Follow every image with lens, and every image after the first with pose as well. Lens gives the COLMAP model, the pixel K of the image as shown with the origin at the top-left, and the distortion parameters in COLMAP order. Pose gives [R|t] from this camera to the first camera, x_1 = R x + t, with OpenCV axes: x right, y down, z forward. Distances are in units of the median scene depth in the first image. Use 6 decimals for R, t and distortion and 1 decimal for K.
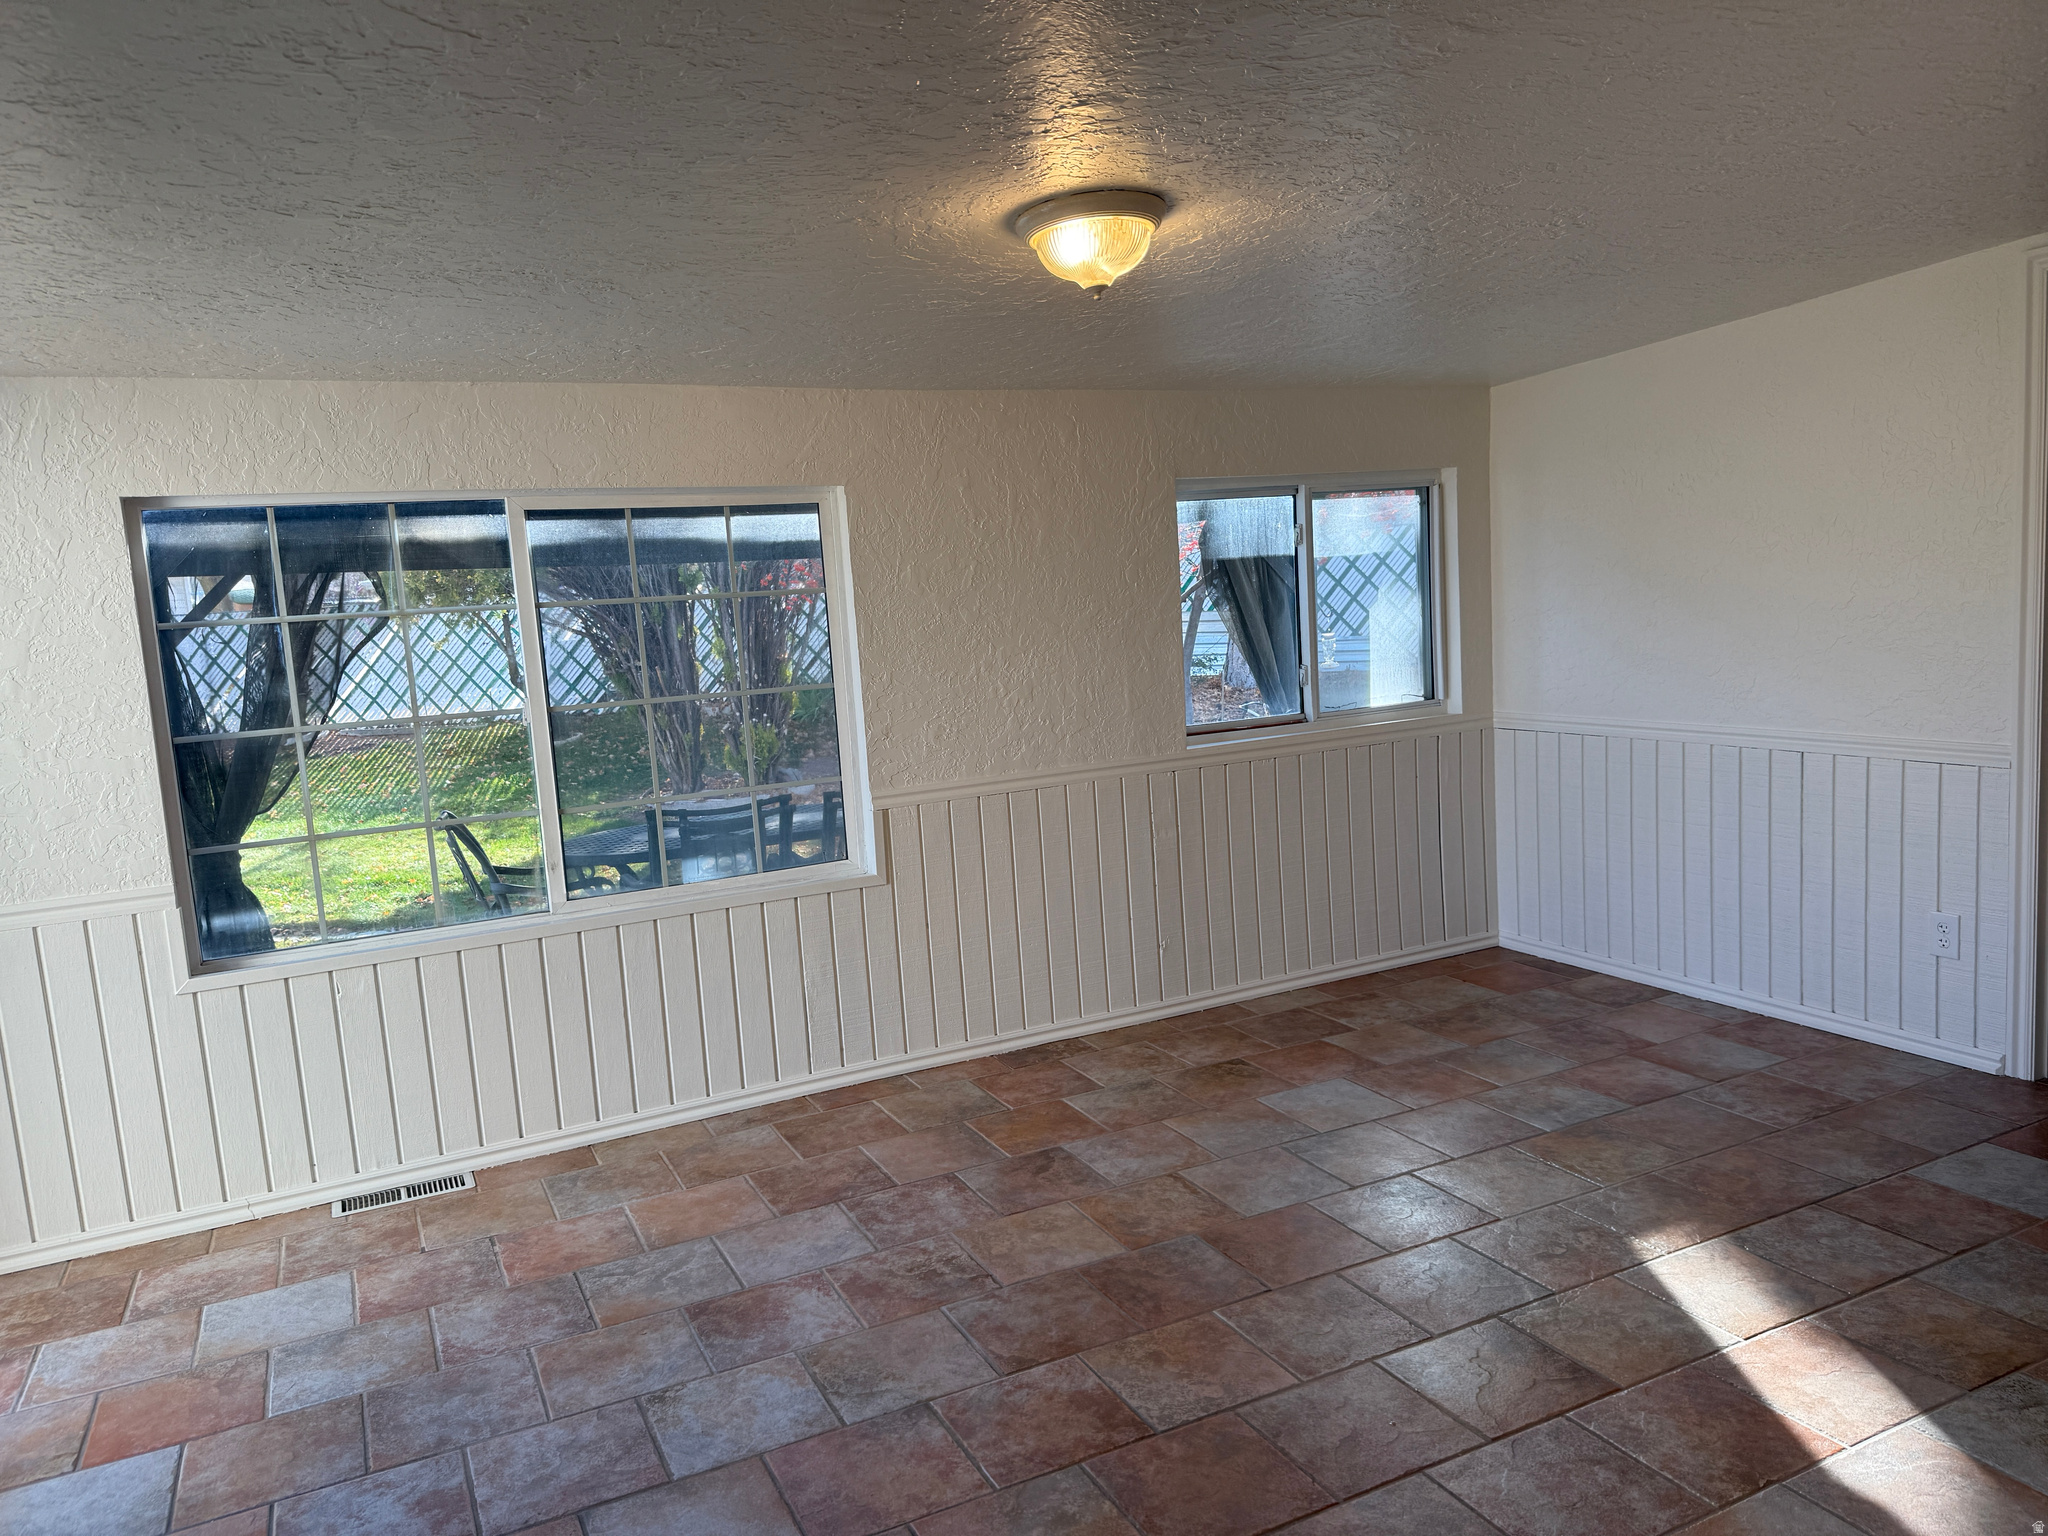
lens RADIAL K [[1400.8, 0, 1008.5], [0, 1400.8, 764.6], [0, 0, 1]] dist [0.031334, -0.074028]
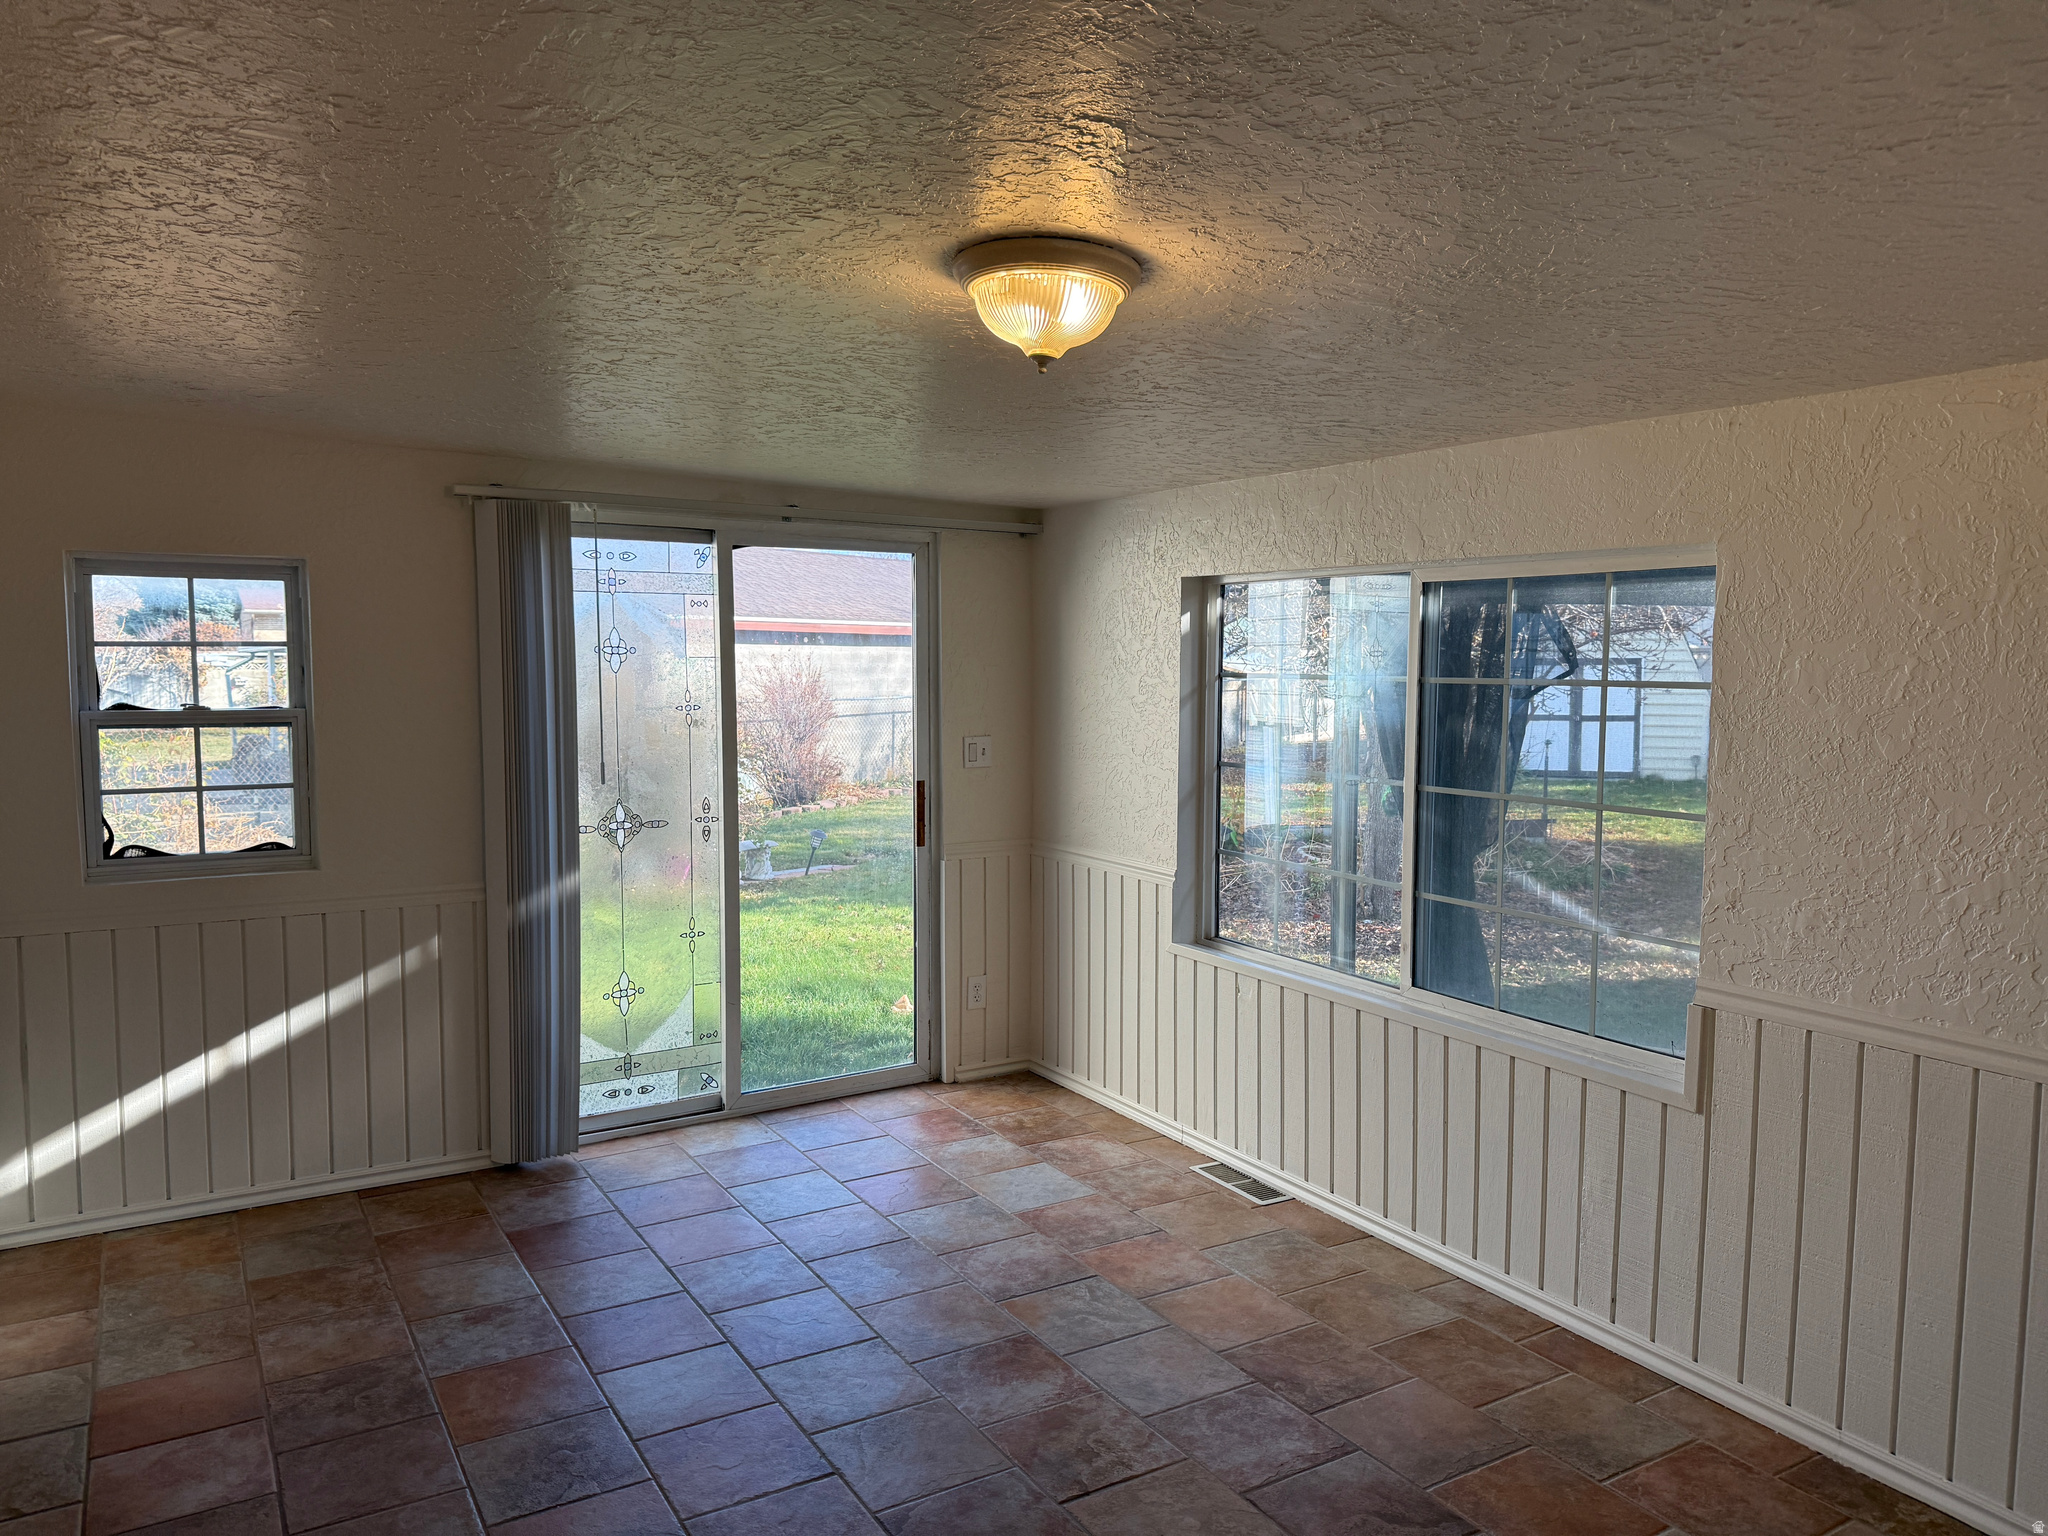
lens RADIAL K [[1400.8, 0, 1008.5], [0, 1400.8, 764.6], [0, 0, 1]] dist [0.031334, -0.074028]
pose [[0.082934, 0.140938, -0.986539, 0.553663], [-0.127071, 0.983364, 0.129802, -0.133190], [0.988420, 0.114596, 0.099463, 0.579846]]
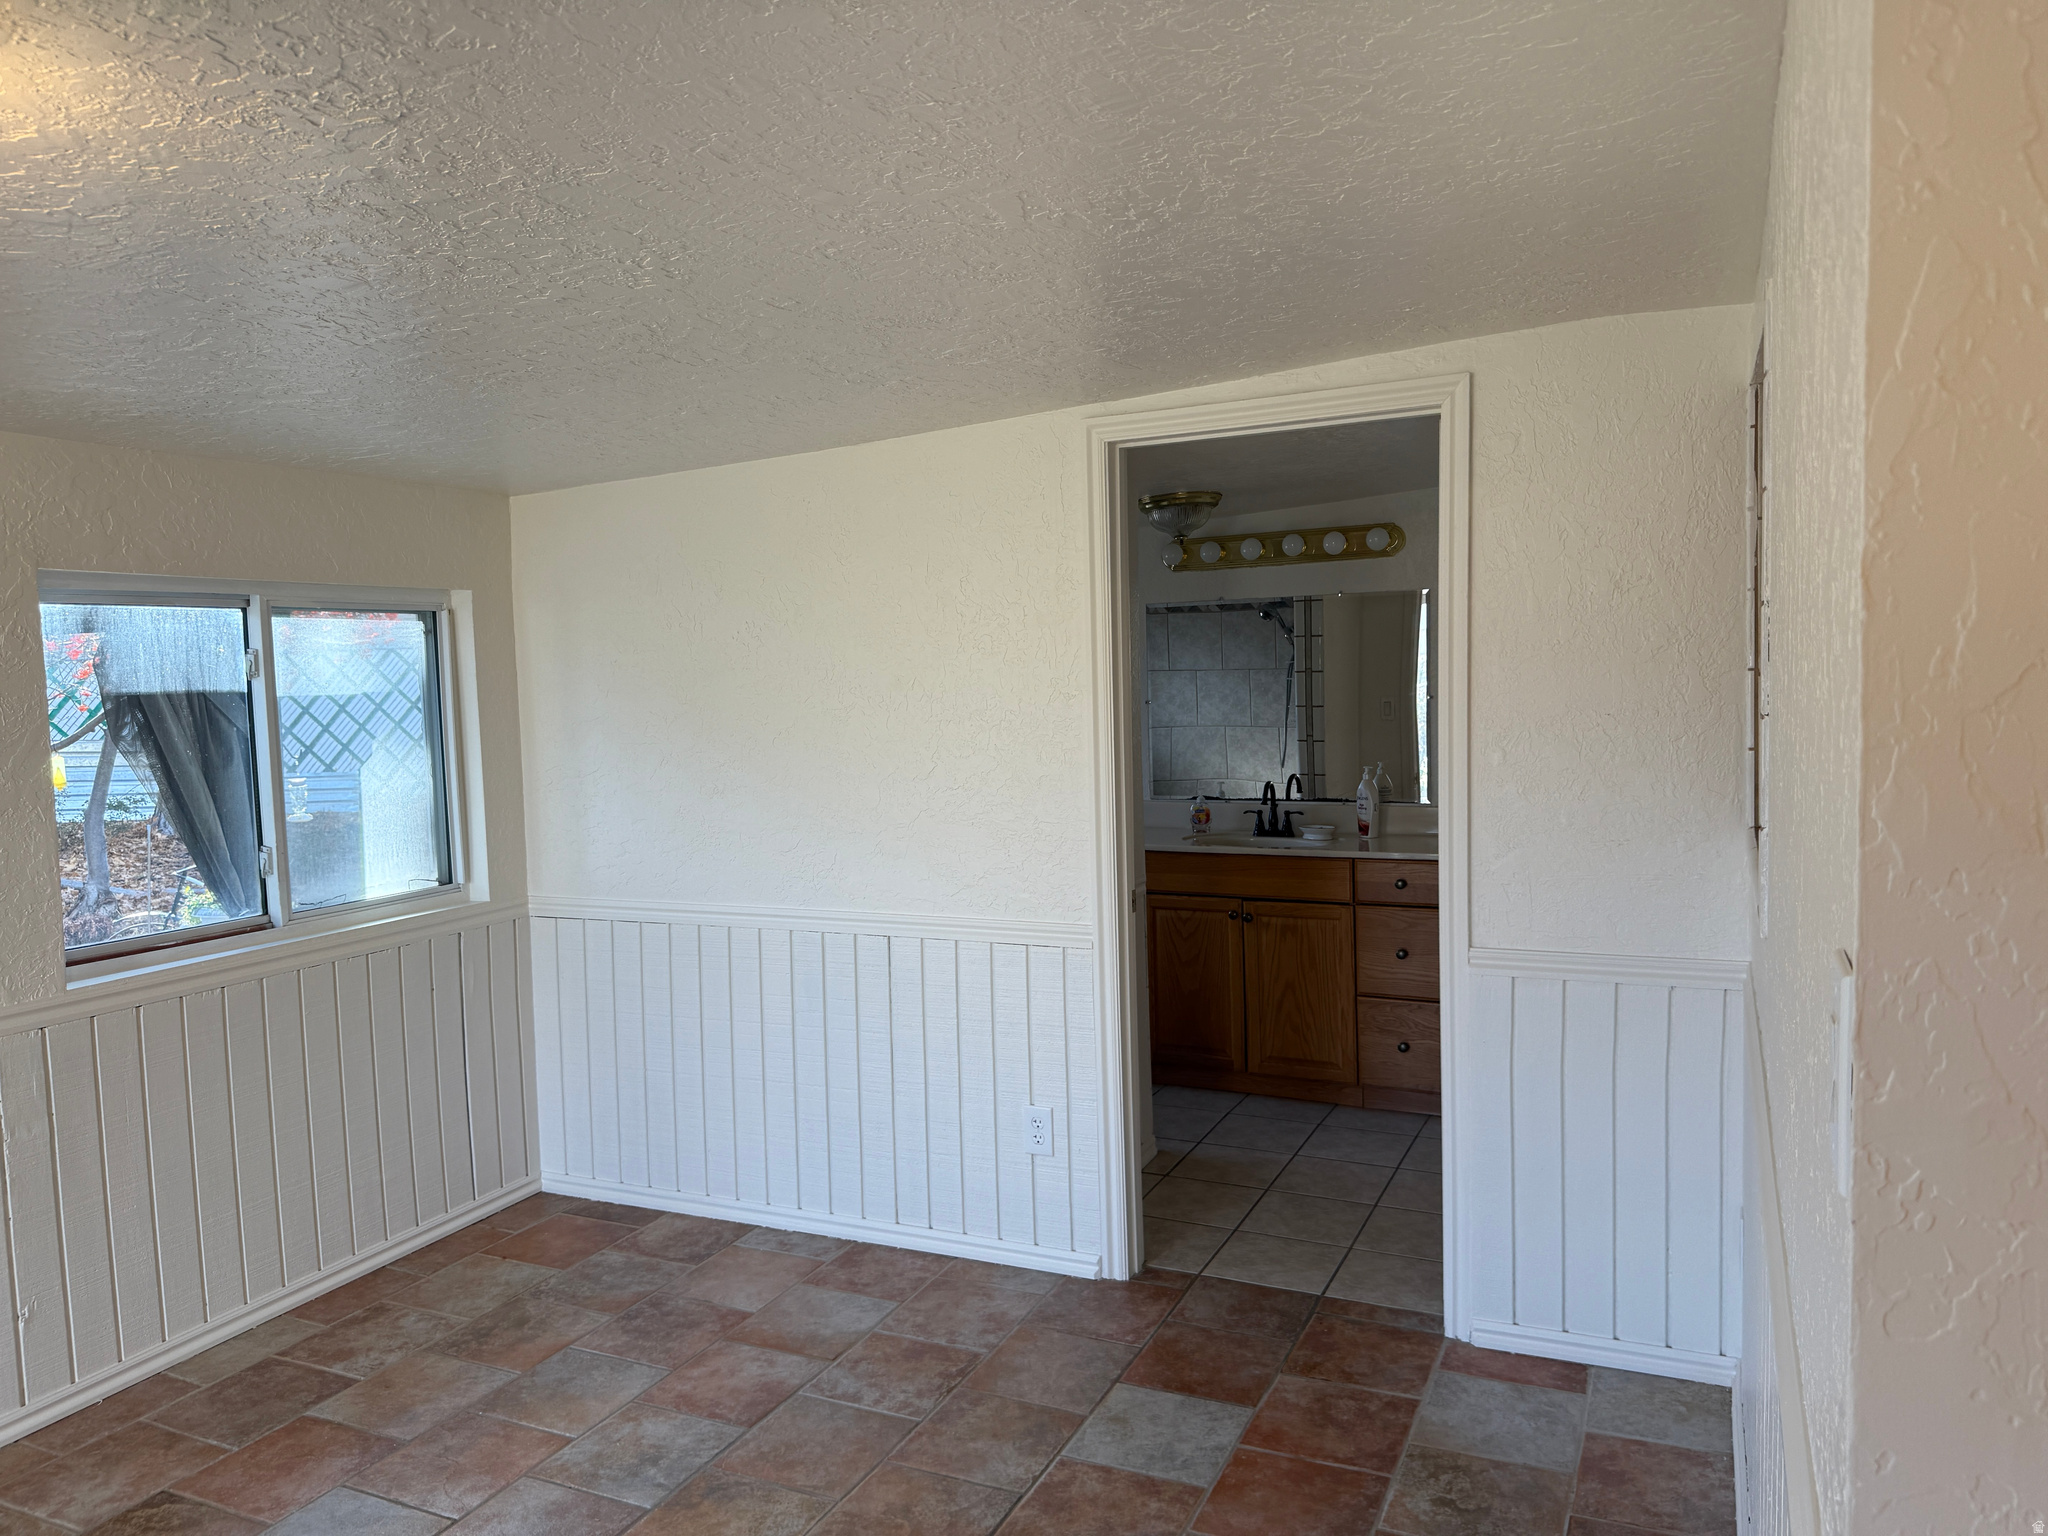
lens RADIAL K [[1468.7, 0, 984.4], [0, 1468.7, 769.5], [0, 0, 1]] dist [0.056416, -0.050060]
pose [[0.790575, -0.003455, 0.612355, 0.046712], [0.057330, 0.996010, -0.068397, -0.046810], [-0.609676, 0.089179, 0.787618, 0.222285]]
